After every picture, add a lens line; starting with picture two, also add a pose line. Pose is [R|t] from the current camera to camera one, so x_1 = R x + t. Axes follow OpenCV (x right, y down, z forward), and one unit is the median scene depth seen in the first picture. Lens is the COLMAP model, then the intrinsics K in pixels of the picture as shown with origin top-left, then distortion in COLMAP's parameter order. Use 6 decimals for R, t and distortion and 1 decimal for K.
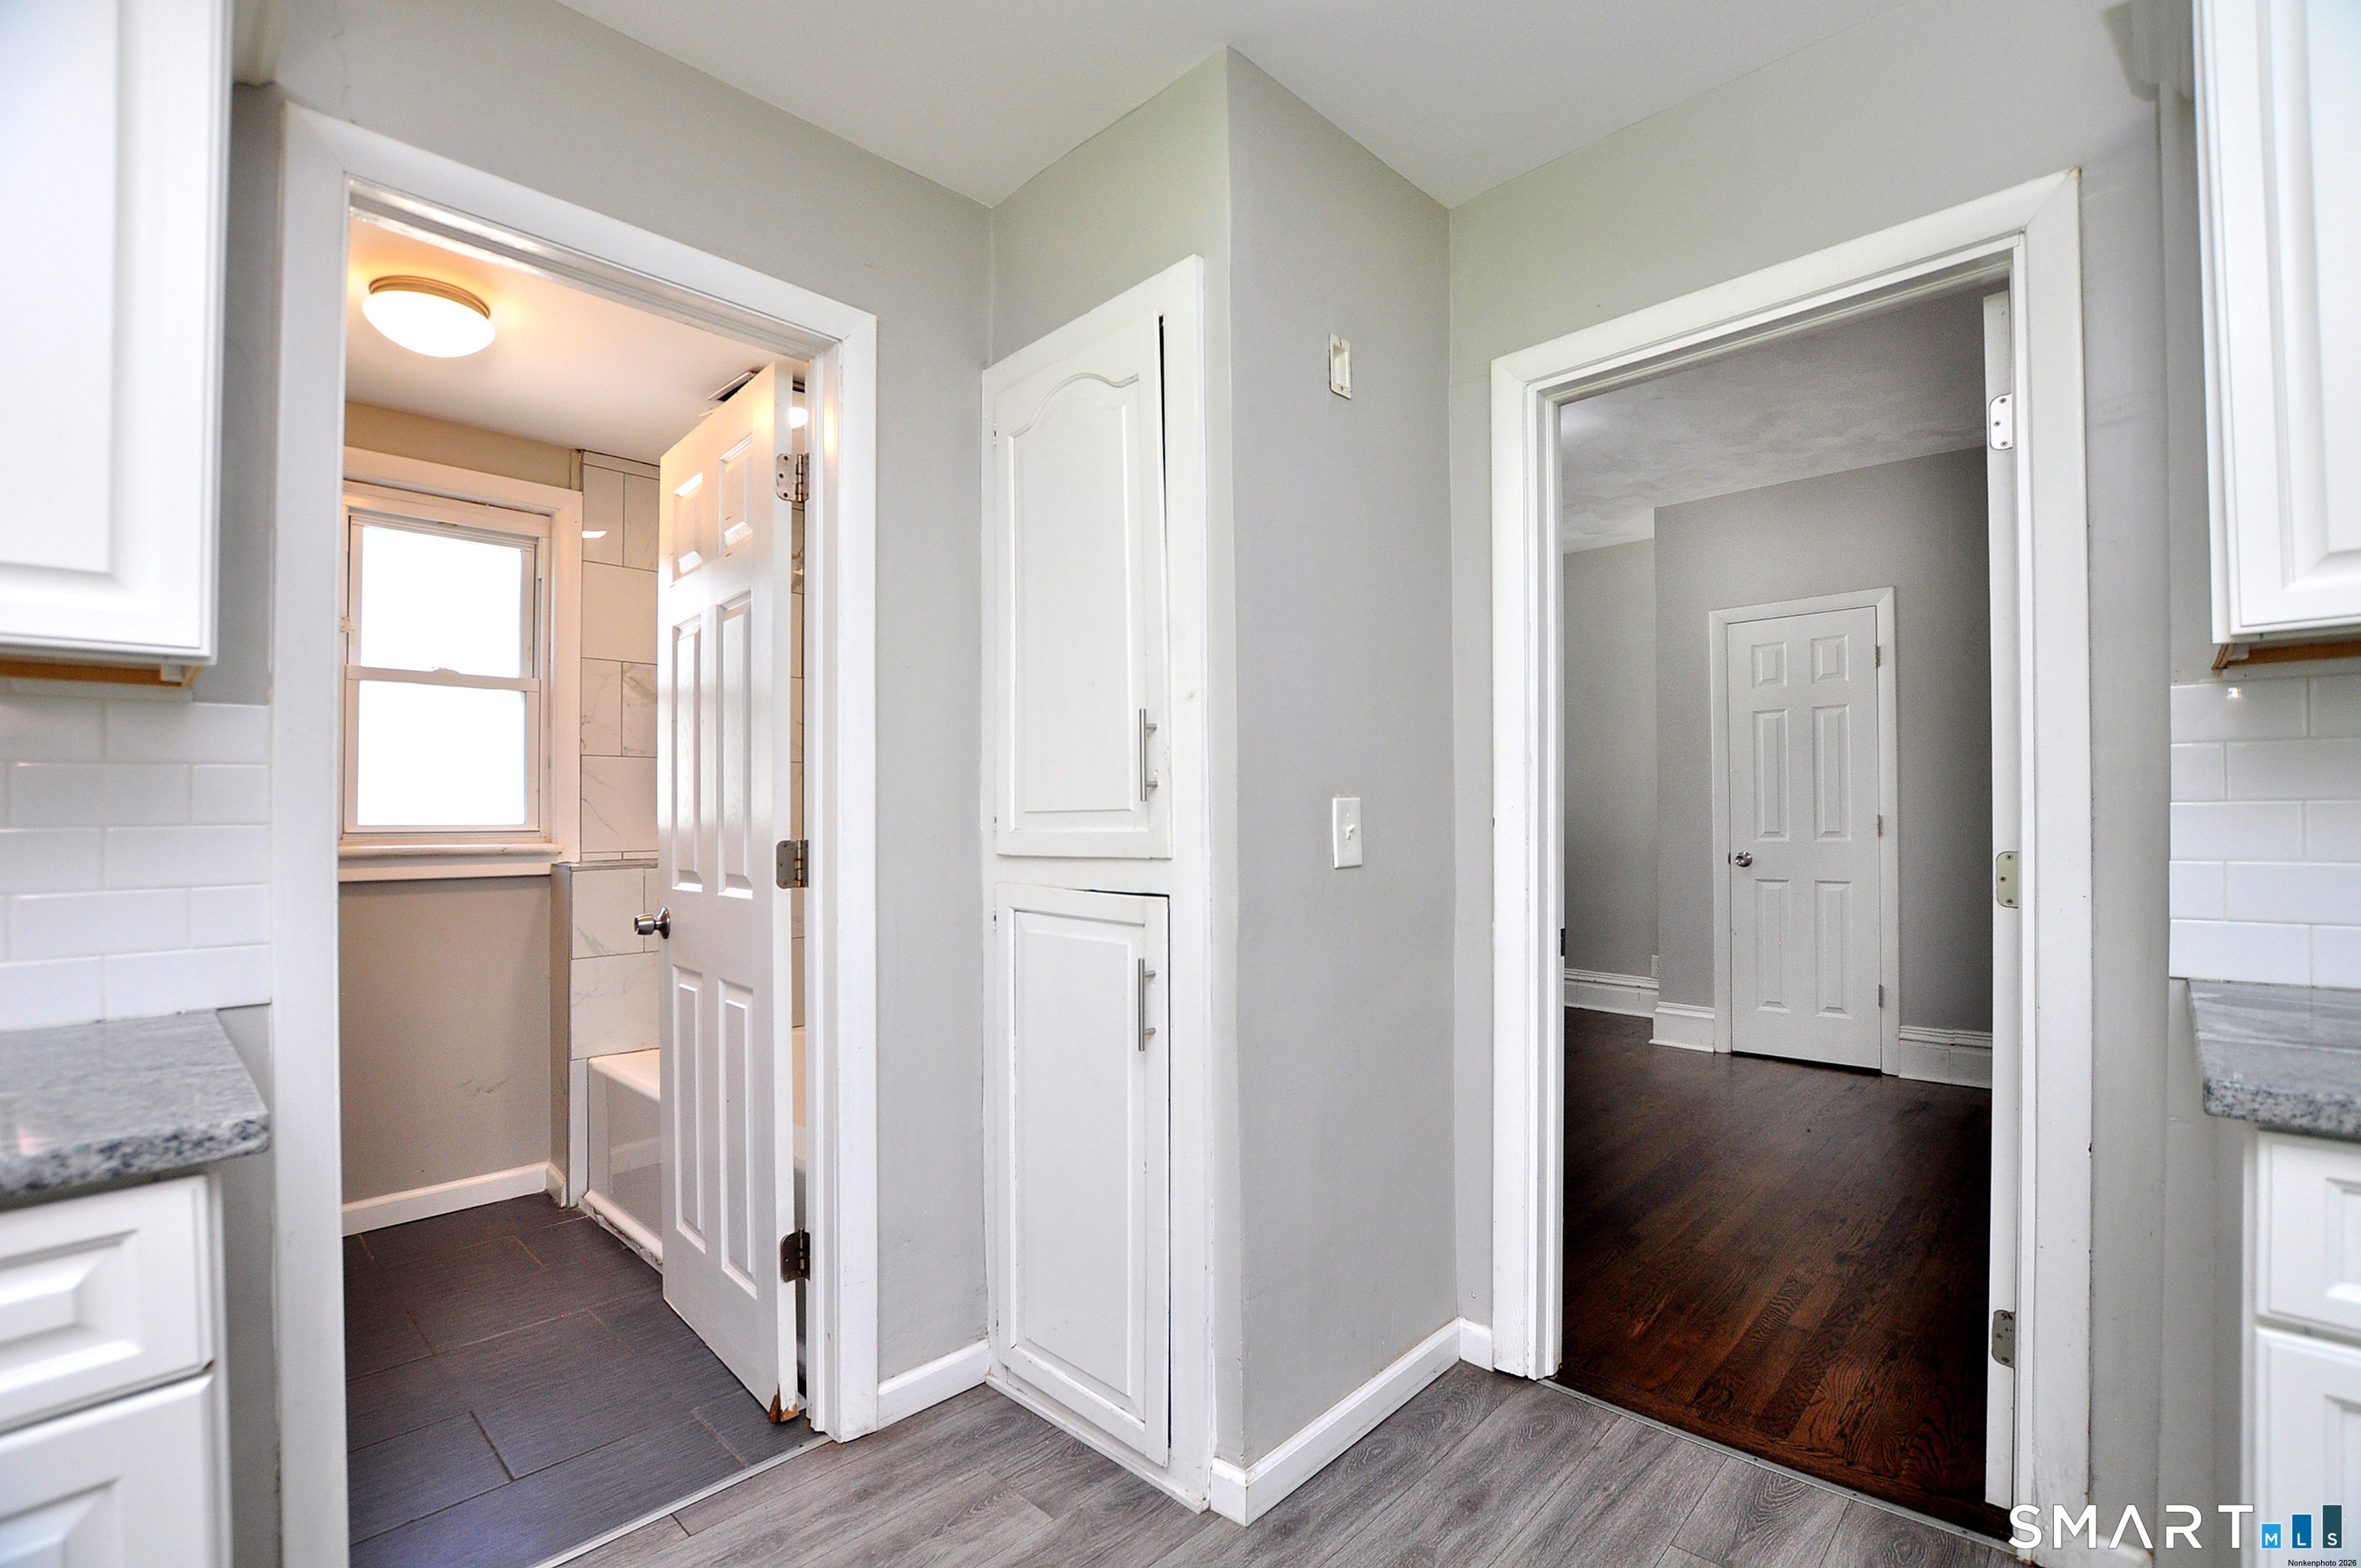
lens RADIAL K [[1035.5, 0, 1180.0], [0, 1035.5, 801.1], [0, 0, 1]] dist [-0.025898, 0.000848]
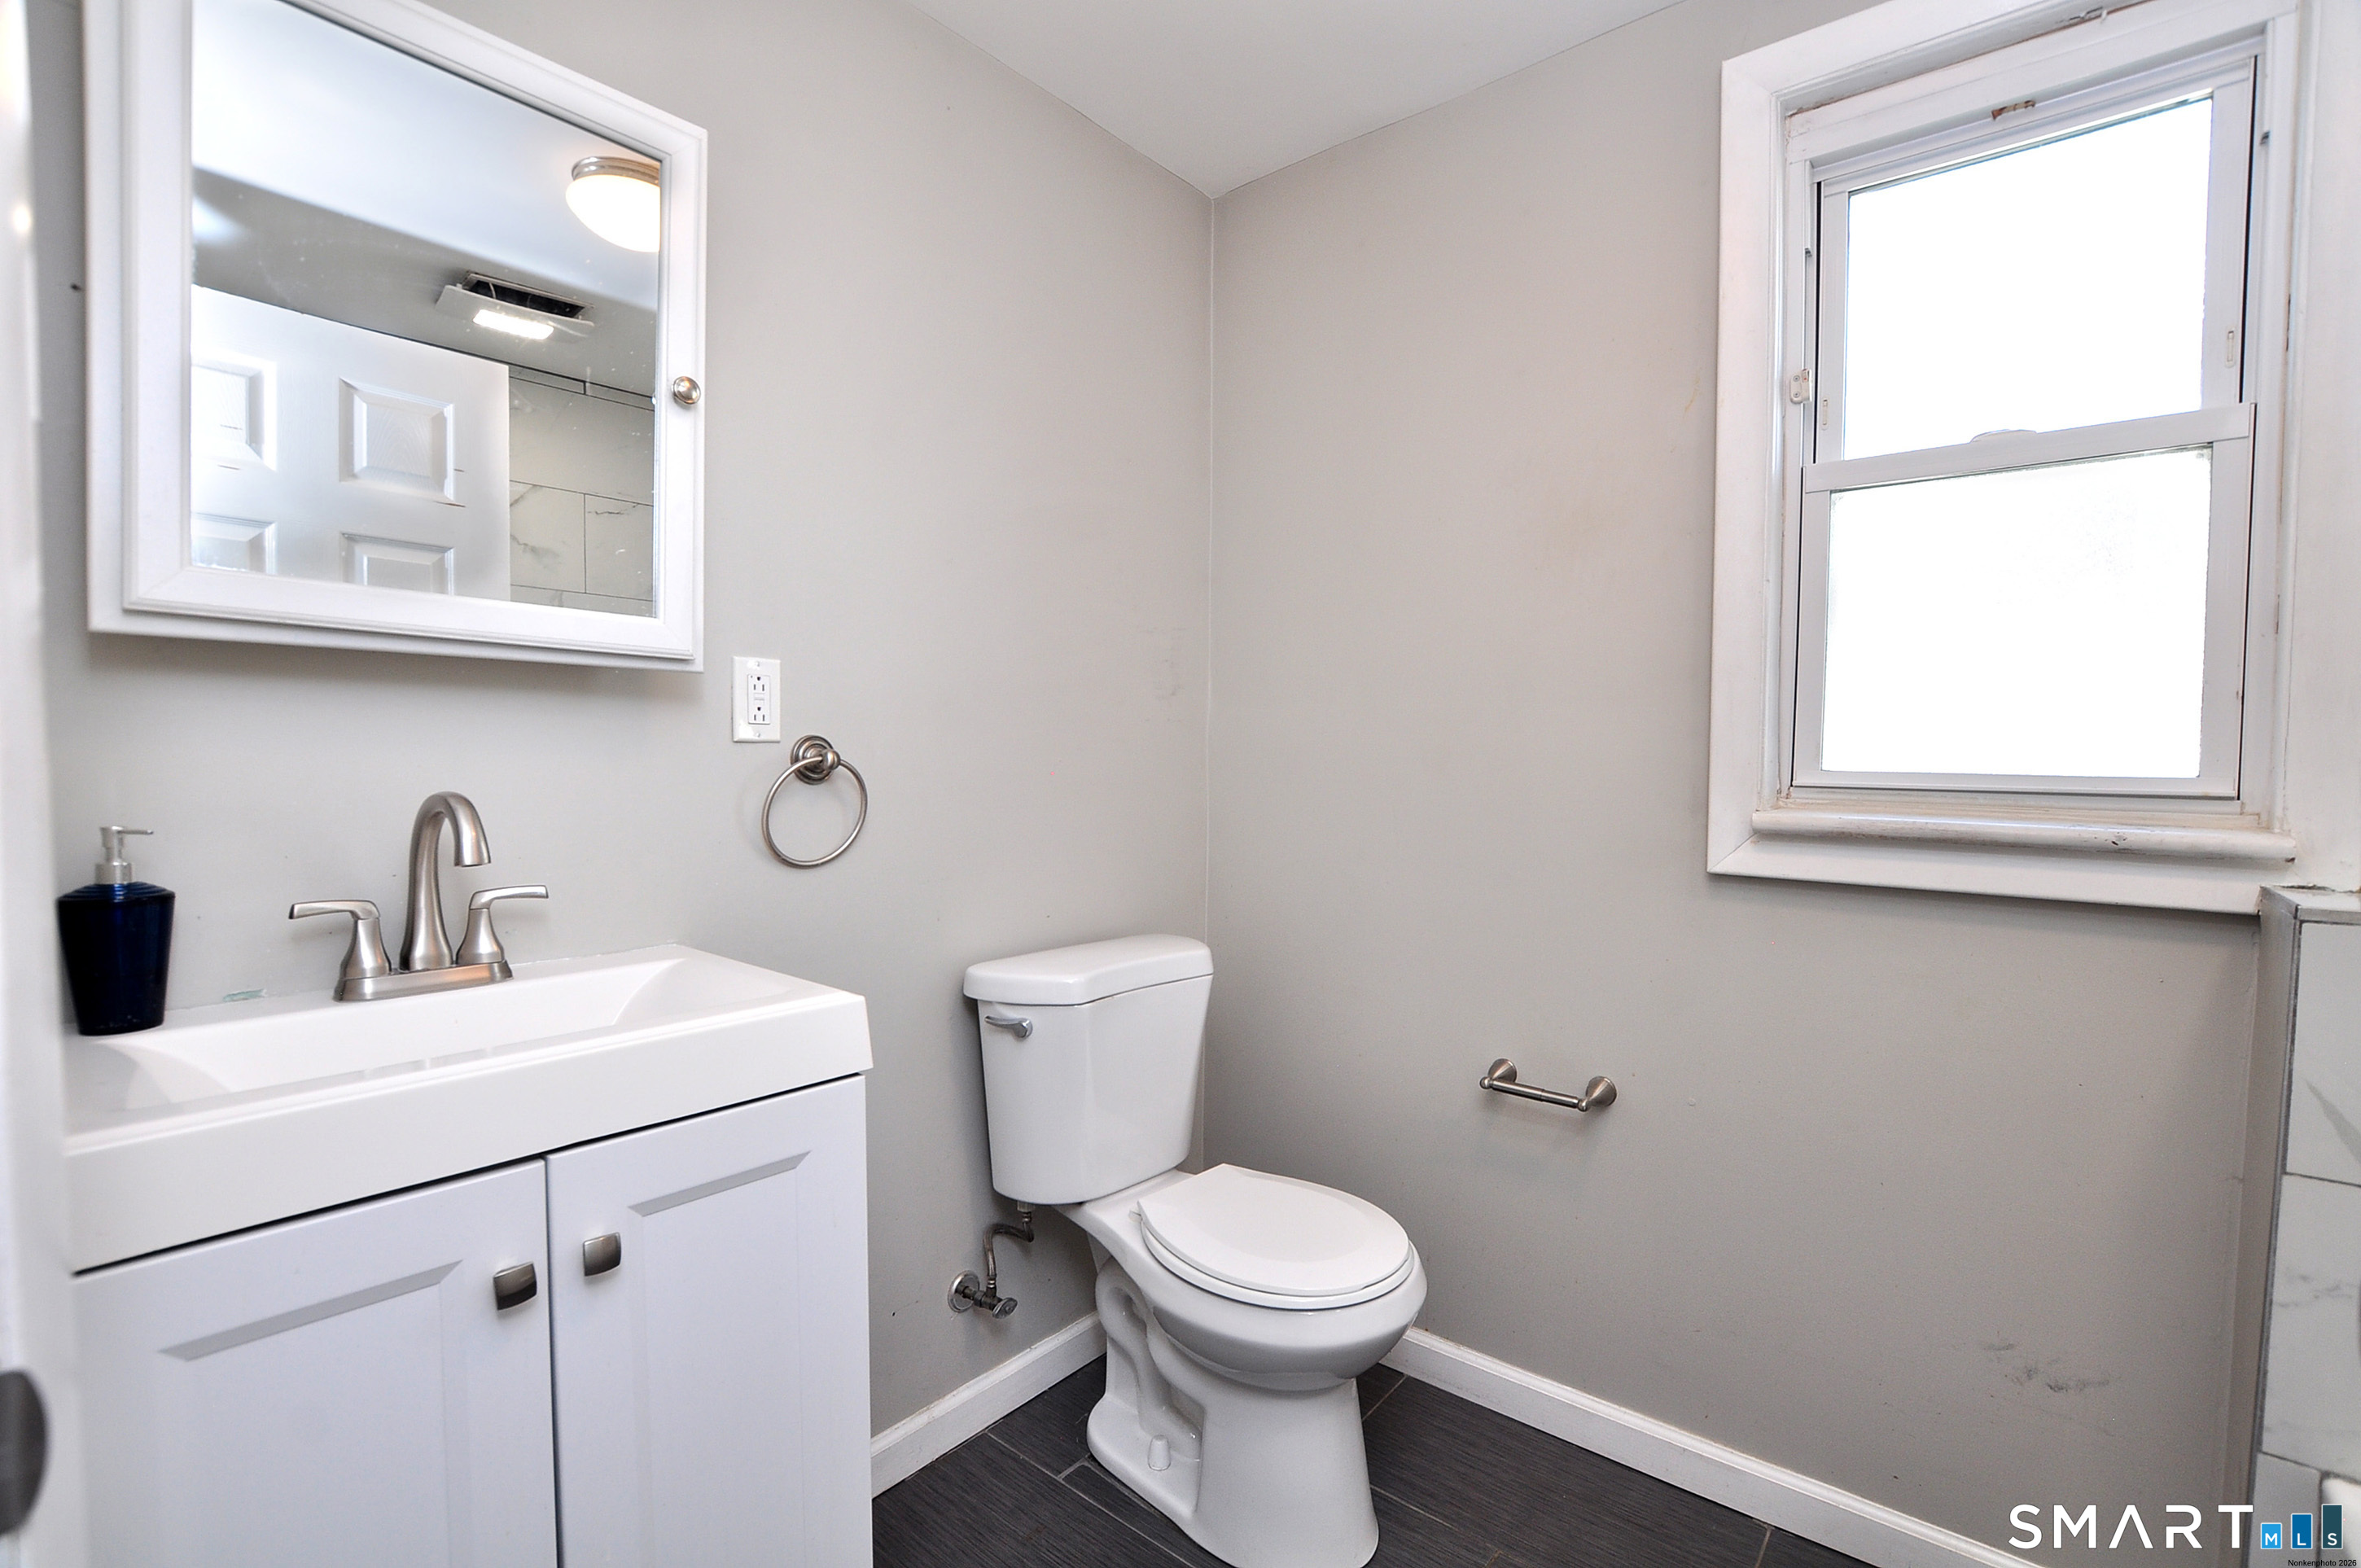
lens RADIAL K [[1035.5, 0, 1177.3], [0, 1035.5, 797.5], [0, 0, 1]] dist [-0.025898, 0.000848]
pose [[0.083777, 0.055311, -0.994948, -0.286871], [-0.000815, 0.998462, 0.055437, 0.007855], [0.996484, -0.003834, 0.083694, 0.585935]]
